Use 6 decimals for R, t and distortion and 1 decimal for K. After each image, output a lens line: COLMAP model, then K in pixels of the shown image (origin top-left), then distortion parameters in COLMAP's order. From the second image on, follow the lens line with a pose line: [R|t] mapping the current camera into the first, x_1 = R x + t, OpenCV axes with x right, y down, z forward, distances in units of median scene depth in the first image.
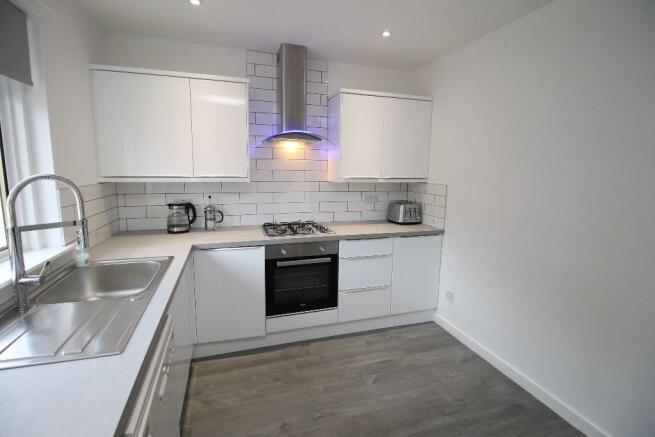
lens RADIAL K [[305.4, 0, 325.9], [0, 305.4, 211.6], [0, 0, 1]] dist [-0.000085, -0.014263]
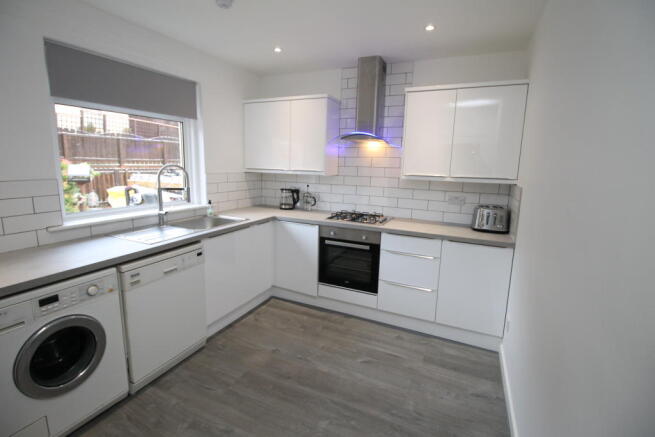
lens RADIAL K [[305.4, 0, 325.9], [0, 305.4, 211.6], [0, 0, 1]] dist [-0.000085, -0.014263]
pose [[0.733129, 0.111717, -0.670851, 0.621173], [-0.111918, 0.992786, 0.043021, -0.002421], [0.670818, 0.043541, 0.740343, 0.072906]]
